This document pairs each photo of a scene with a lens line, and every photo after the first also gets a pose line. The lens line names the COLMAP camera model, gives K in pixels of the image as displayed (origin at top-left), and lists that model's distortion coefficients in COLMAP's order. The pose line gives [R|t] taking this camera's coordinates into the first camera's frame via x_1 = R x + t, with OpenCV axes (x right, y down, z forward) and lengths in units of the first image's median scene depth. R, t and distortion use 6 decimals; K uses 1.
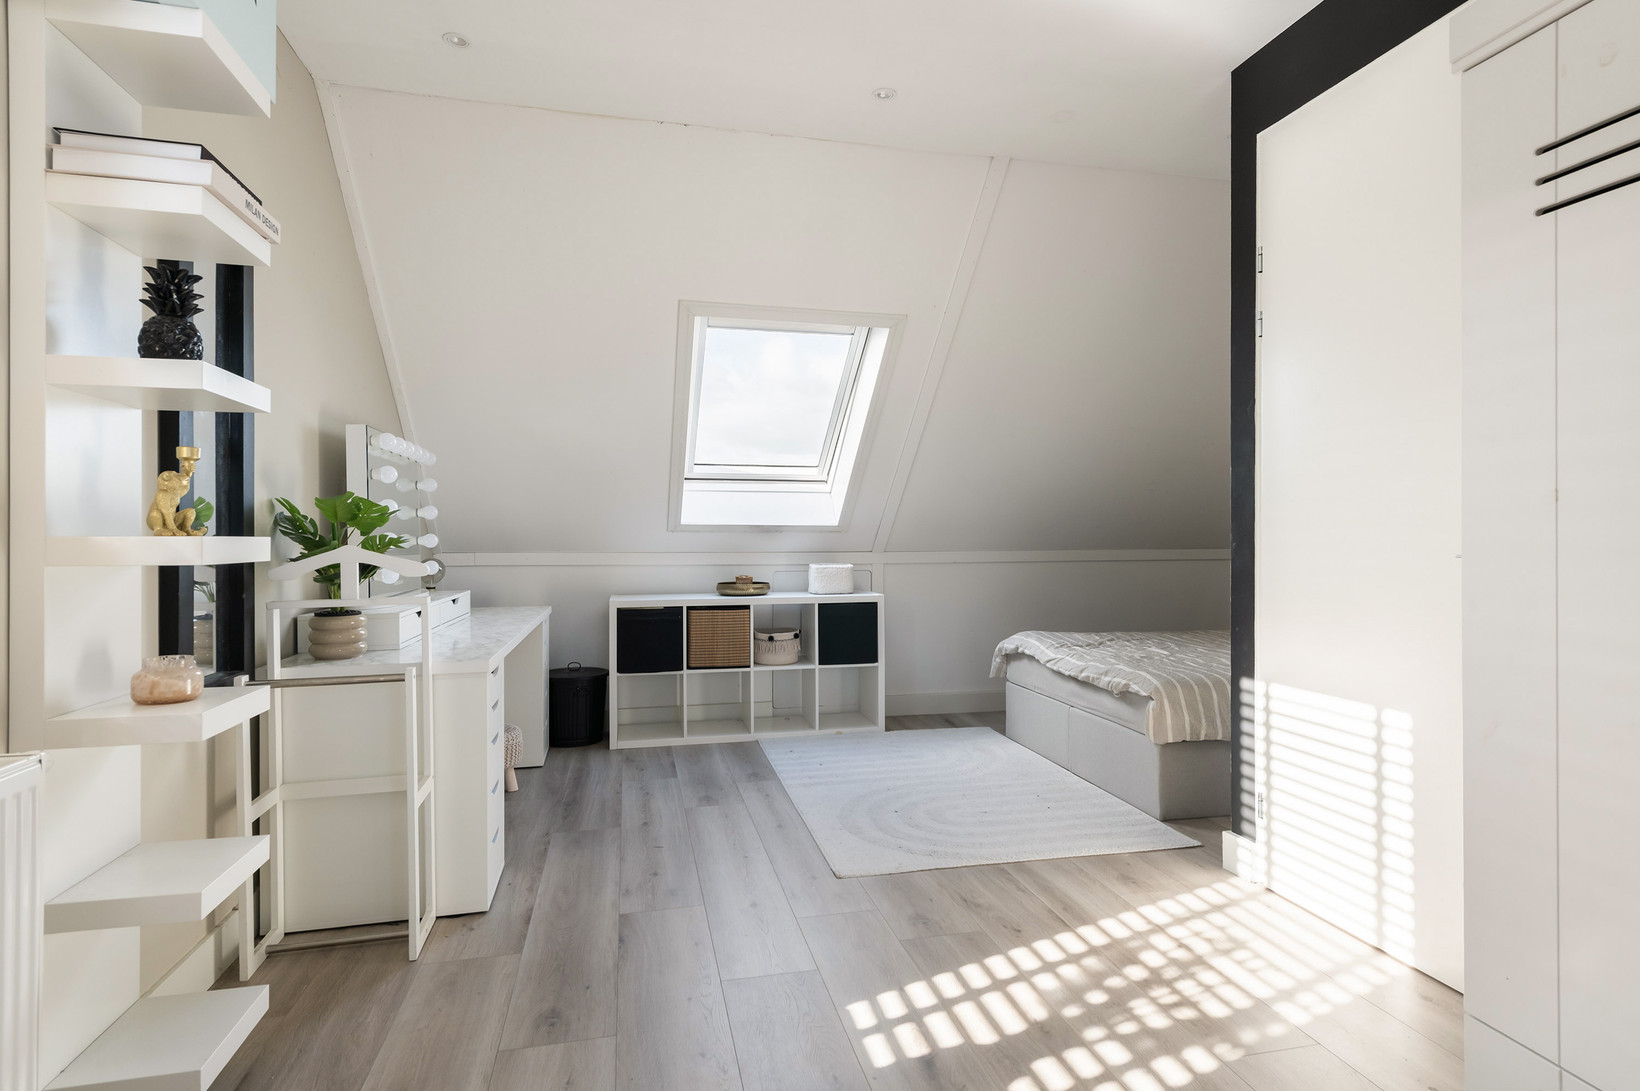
lens RADIAL K [[853.3, 0, 828.3], [0, 853.3, 538.0], [0, 0, 1]] dist [0.022485, -0.012734]
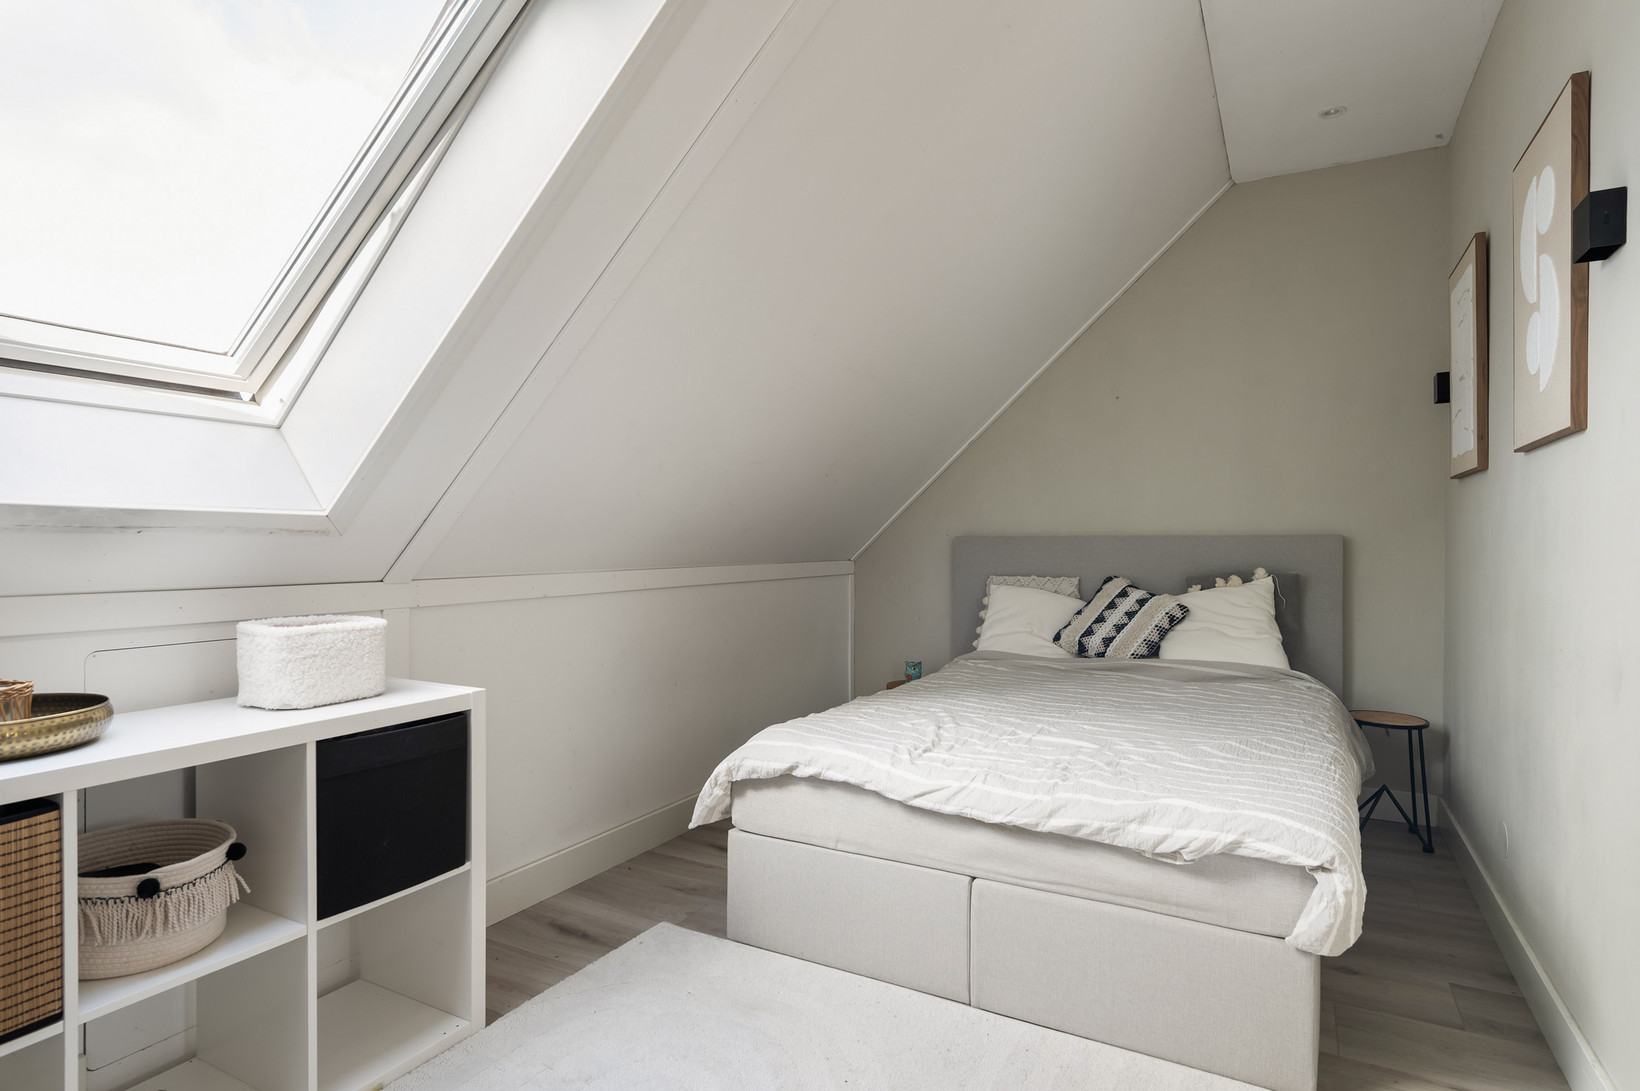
lens RADIAL K [[853.3, 0, 828.3], [0, 853.3, 538.0], [0, 0, 1]] dist [0.022485, -0.012734]
pose [[0.667897, 0.001891, 0.744251, -0.131722], [0.003098, 0.999981, -0.005321, -0.002709], [-0.744247, 0.005860, 0.667879, 0.614870]]
